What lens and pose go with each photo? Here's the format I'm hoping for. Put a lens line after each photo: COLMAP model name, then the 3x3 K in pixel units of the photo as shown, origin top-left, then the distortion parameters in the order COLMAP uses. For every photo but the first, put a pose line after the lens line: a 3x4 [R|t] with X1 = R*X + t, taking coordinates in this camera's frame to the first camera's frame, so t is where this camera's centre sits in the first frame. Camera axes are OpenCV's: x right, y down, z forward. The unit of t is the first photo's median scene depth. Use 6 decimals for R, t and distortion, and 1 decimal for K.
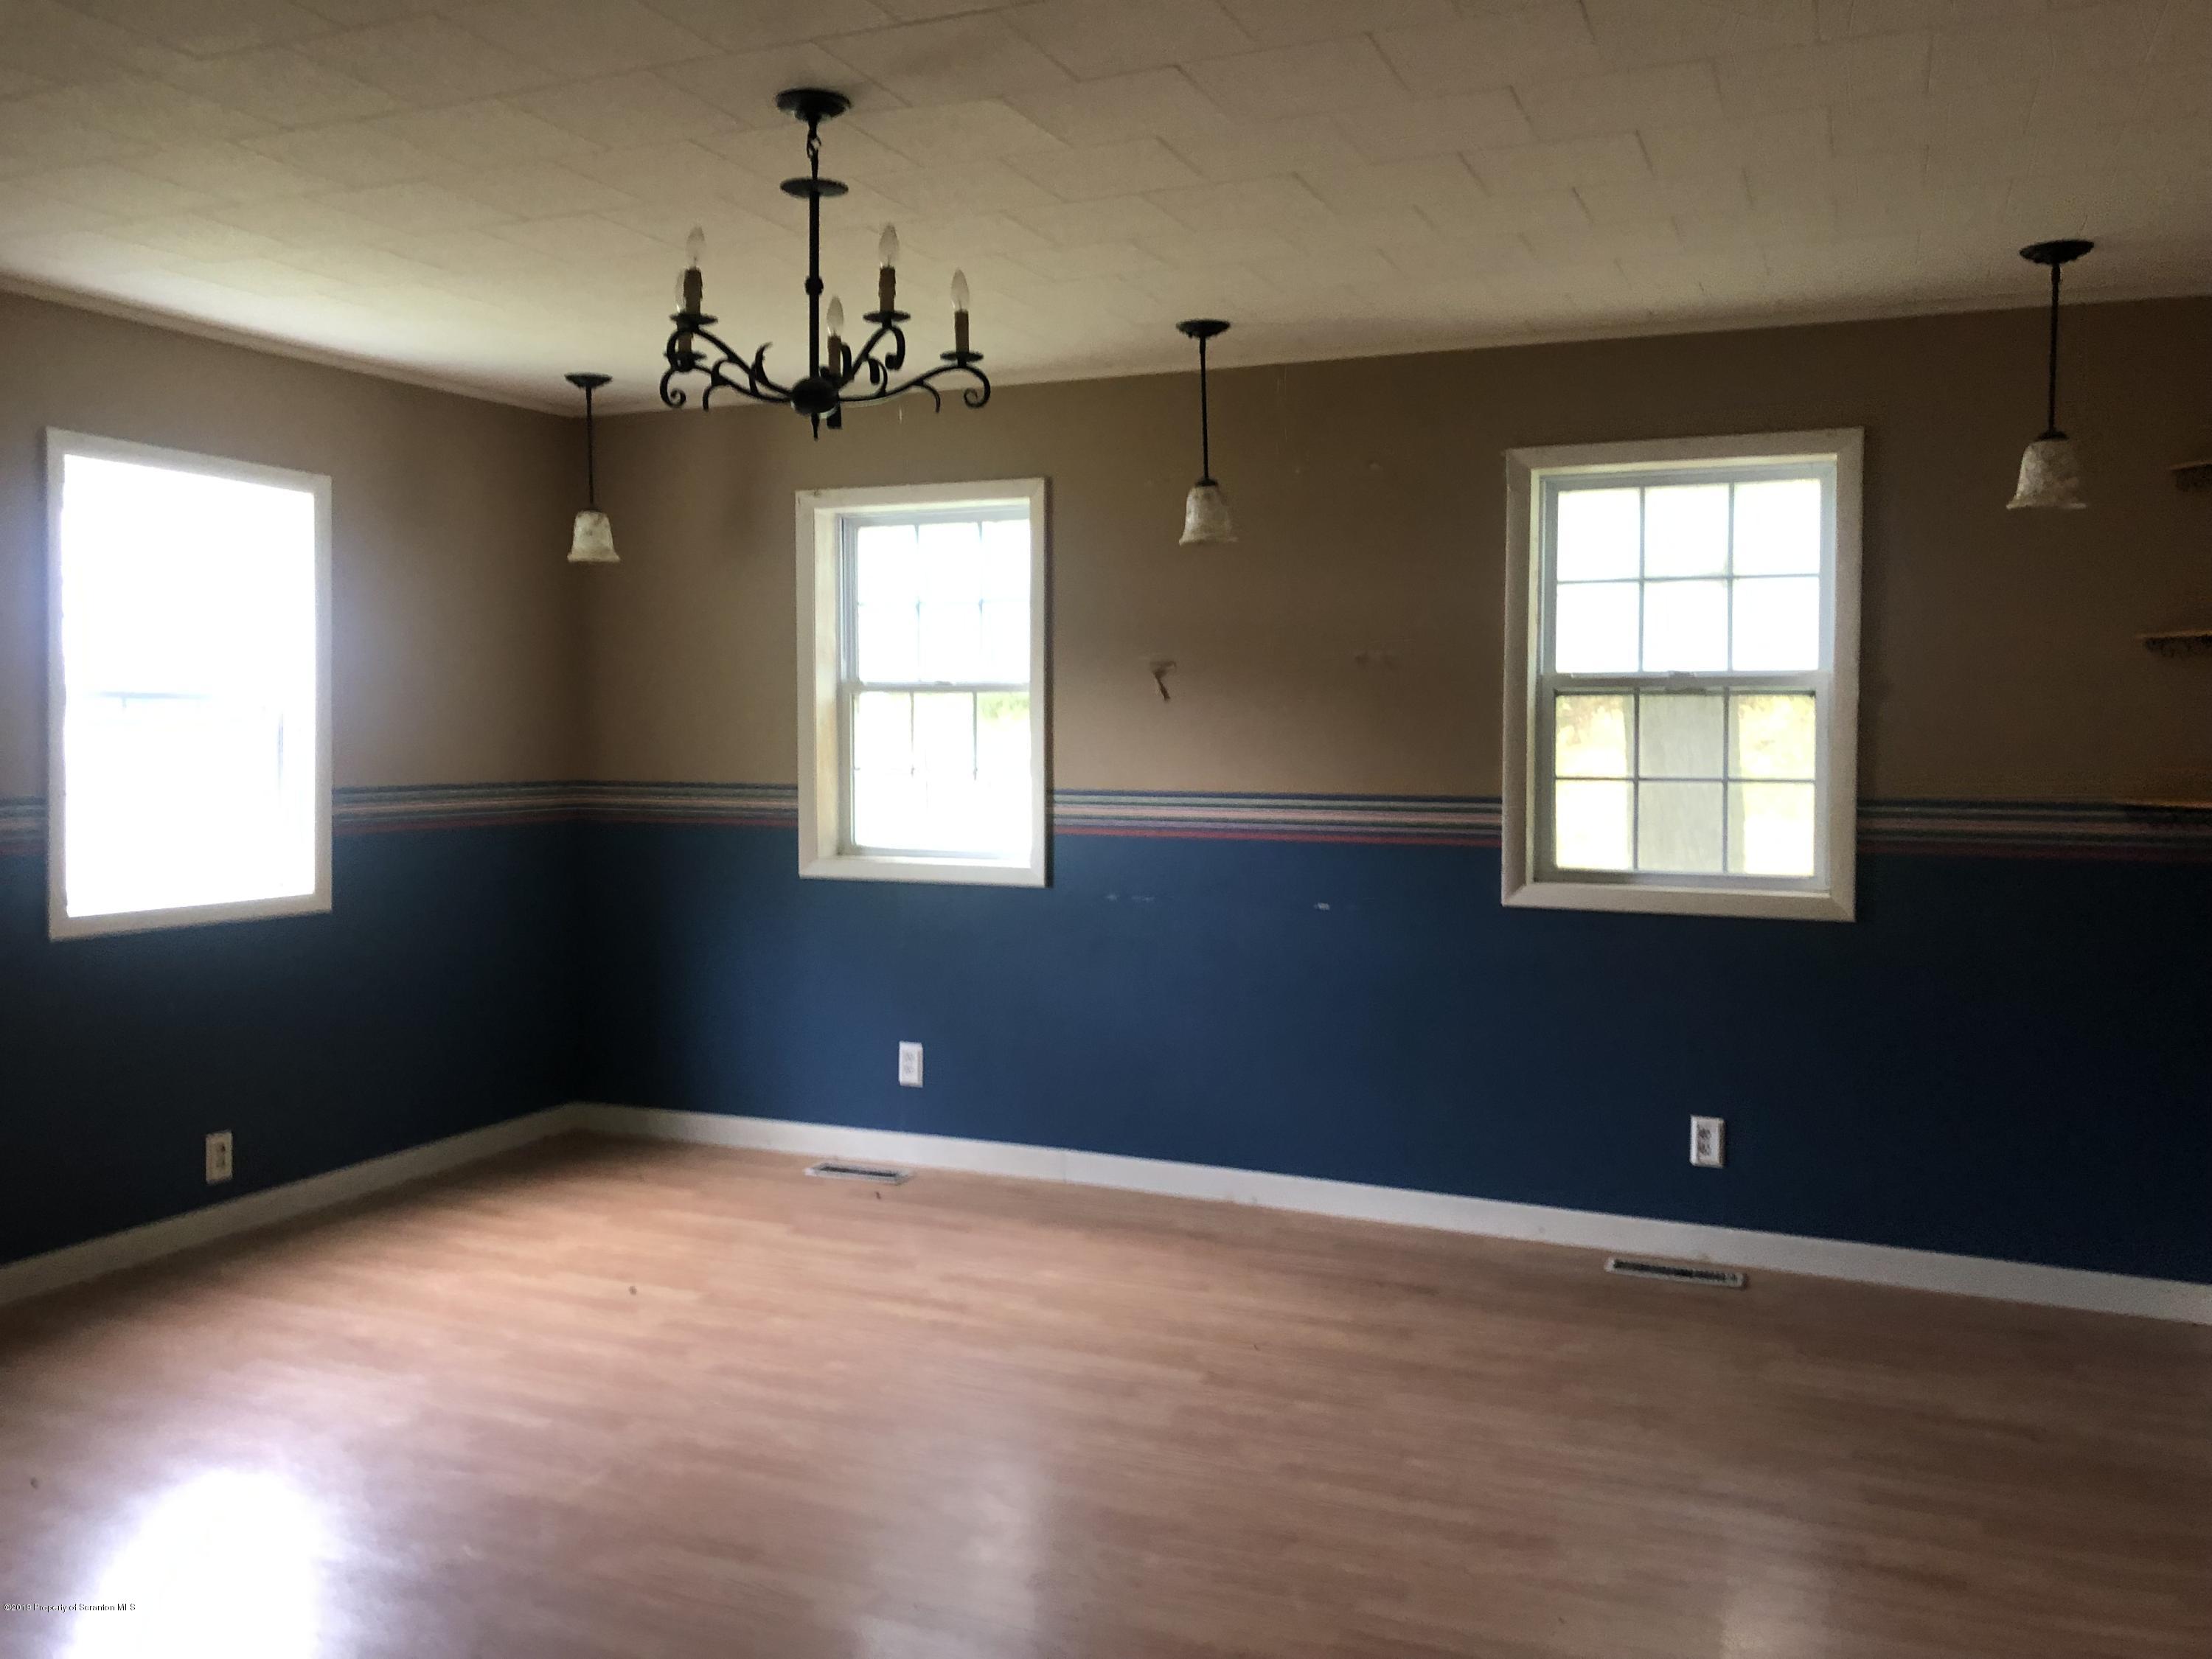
lens RADIAL K [[1826.9, 0, 1103.2], [0, 1826.9, 825.2], [0, 0, 1]] dist [-0.003594, 0.028111]
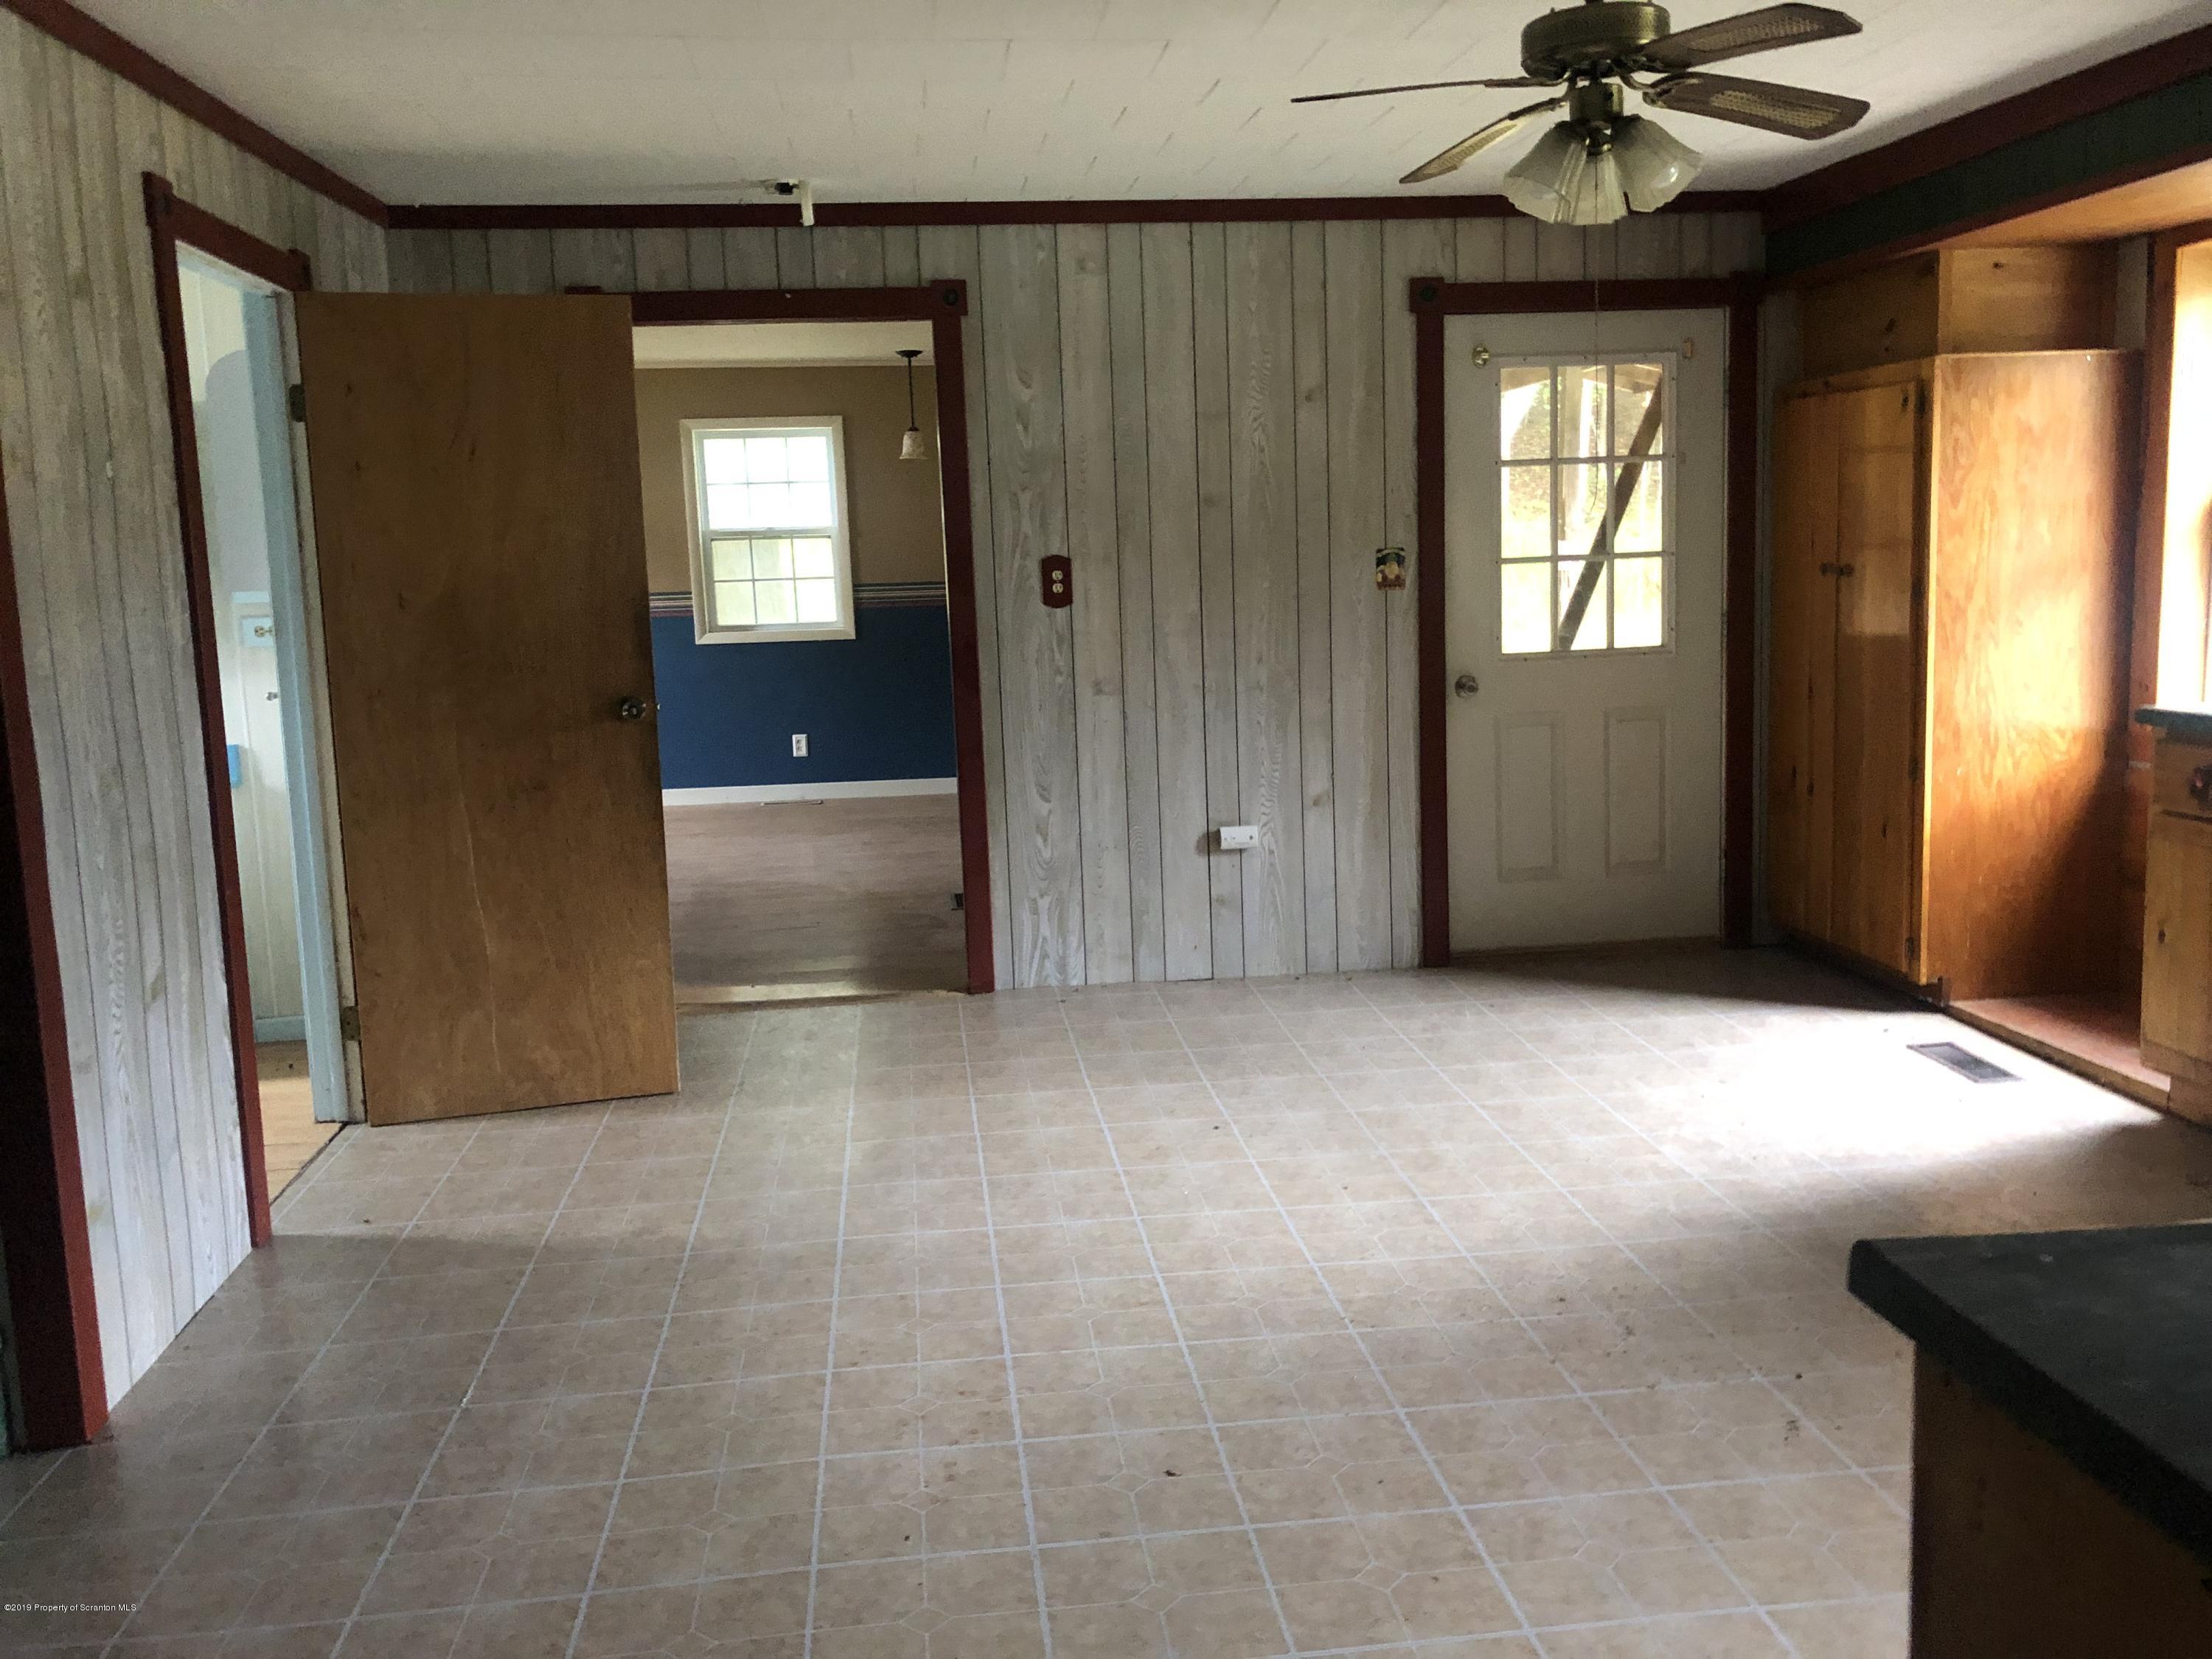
lens RADIAL K [[1826.9, 0, 1104.1], [0, 1826.9, 824.0], [0, 0, 1]] dist [-0.003594, 0.028111]
pose [[0.868406, -0.106645, 0.484250, -0.403320], [0.061329, 0.992200, 0.108528, 0.049784], [-0.492047, -0.064547, 0.868173, -1.033539]]
